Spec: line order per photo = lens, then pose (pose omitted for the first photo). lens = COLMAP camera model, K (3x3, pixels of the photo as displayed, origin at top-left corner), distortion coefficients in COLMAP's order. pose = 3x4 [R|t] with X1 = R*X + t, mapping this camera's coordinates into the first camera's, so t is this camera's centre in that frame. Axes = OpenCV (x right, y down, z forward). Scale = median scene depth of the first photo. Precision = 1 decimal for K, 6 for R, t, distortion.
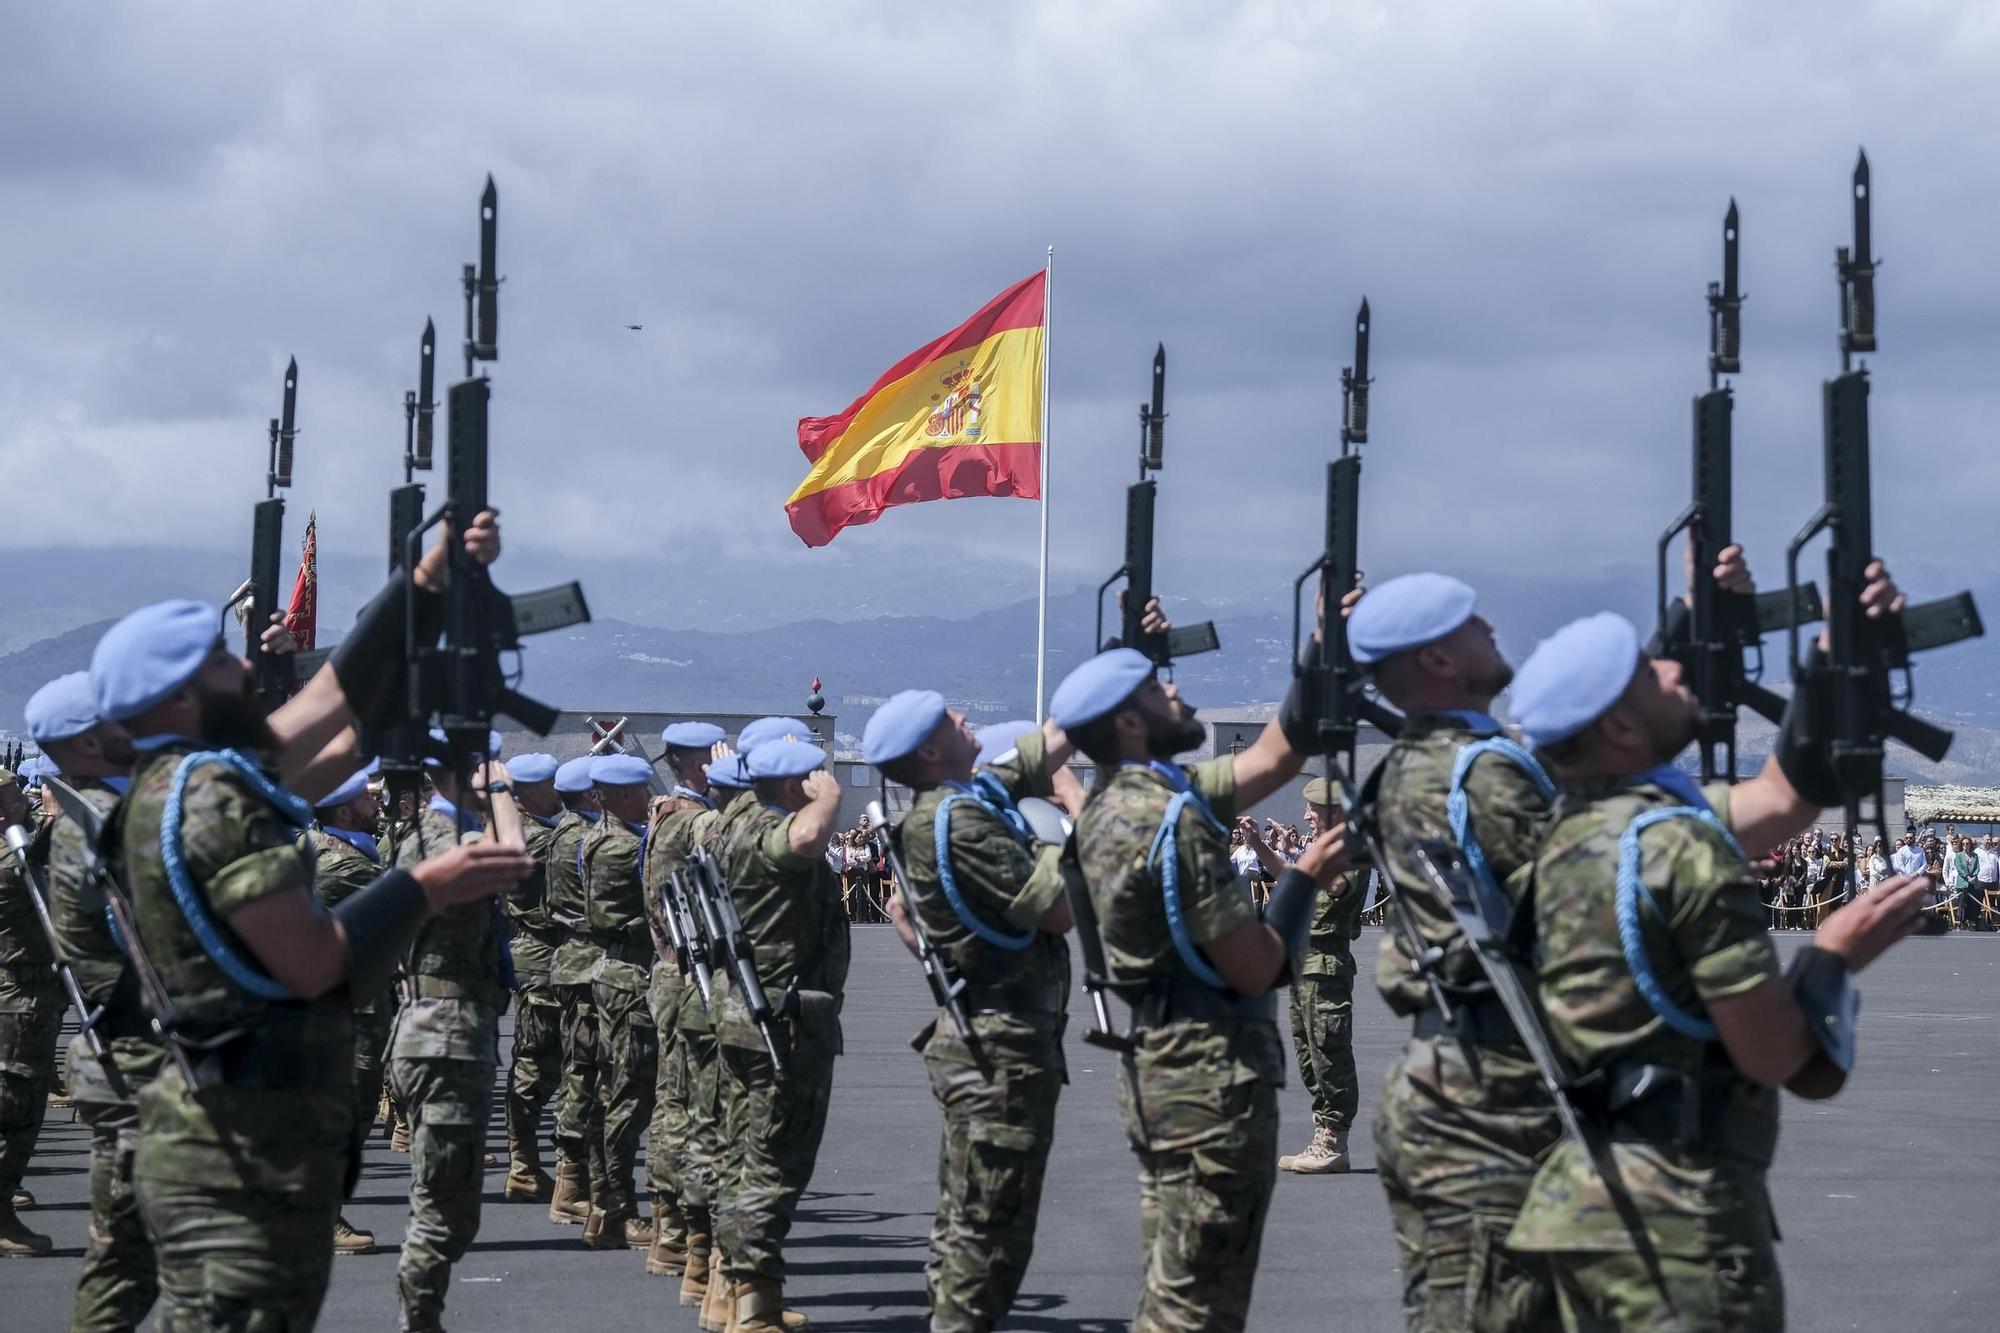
lens RADIAL K [[5655.7, 0, 1000.0], [0, 5655.7, 666.5], [0, 0, 1]] dist [0.159188, -1.186228]
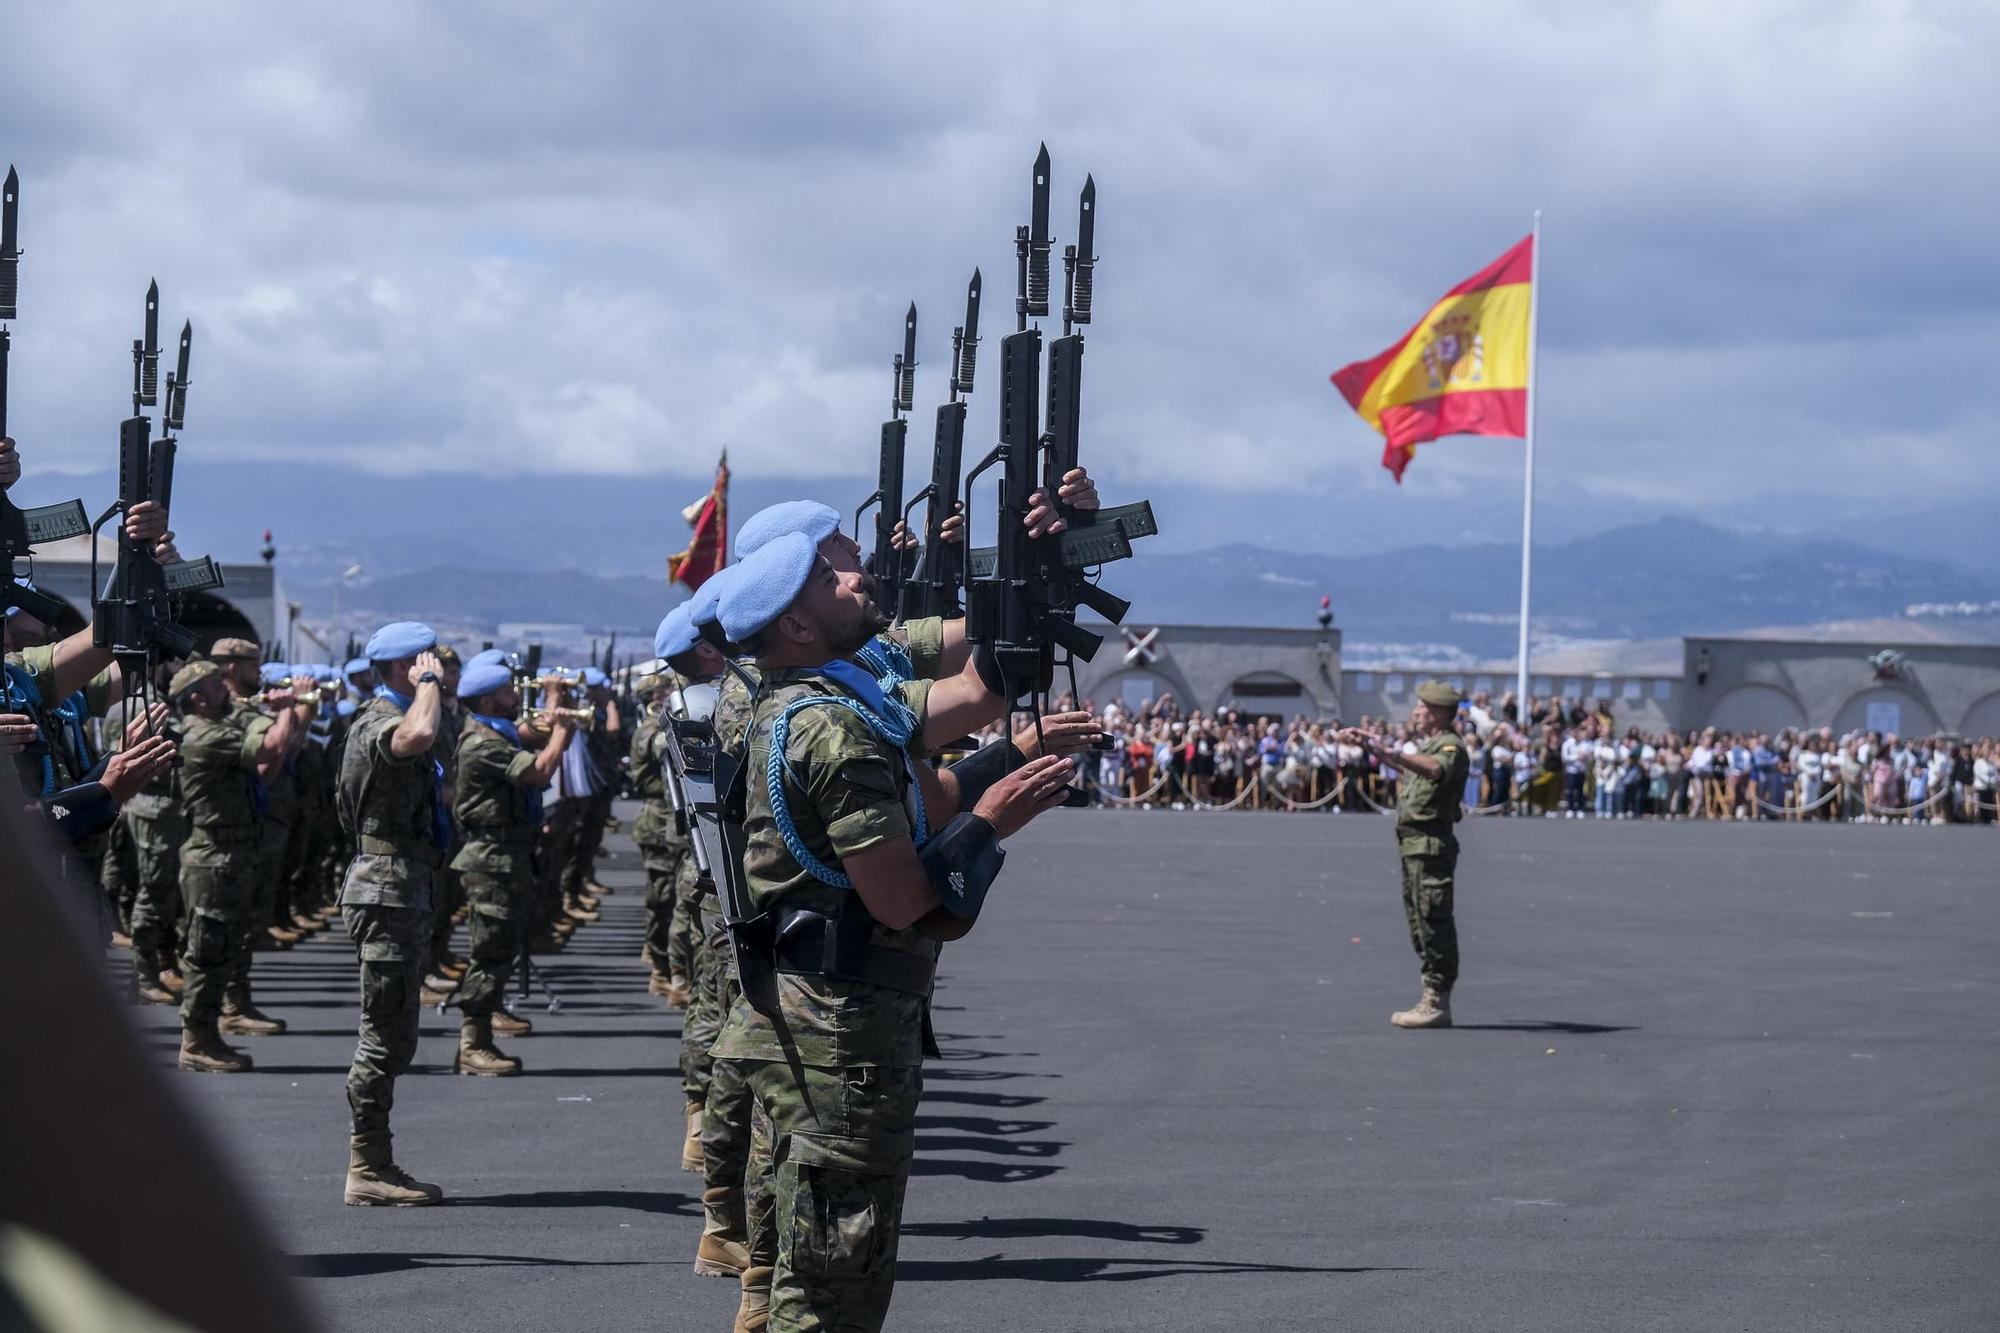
lens RADIAL K [[5008.7, 0, 931.1], [0, 5008.7, 660.6], [0, 0, 1]] dist [0.087620, -0.228193]
pose [[0.990717, 0.009368, -0.135615, 0.158762], [-0.007336, 0.999853, 0.015480, 0.000584], [0.135740, -0.014341, 0.990641, -0.026847]]
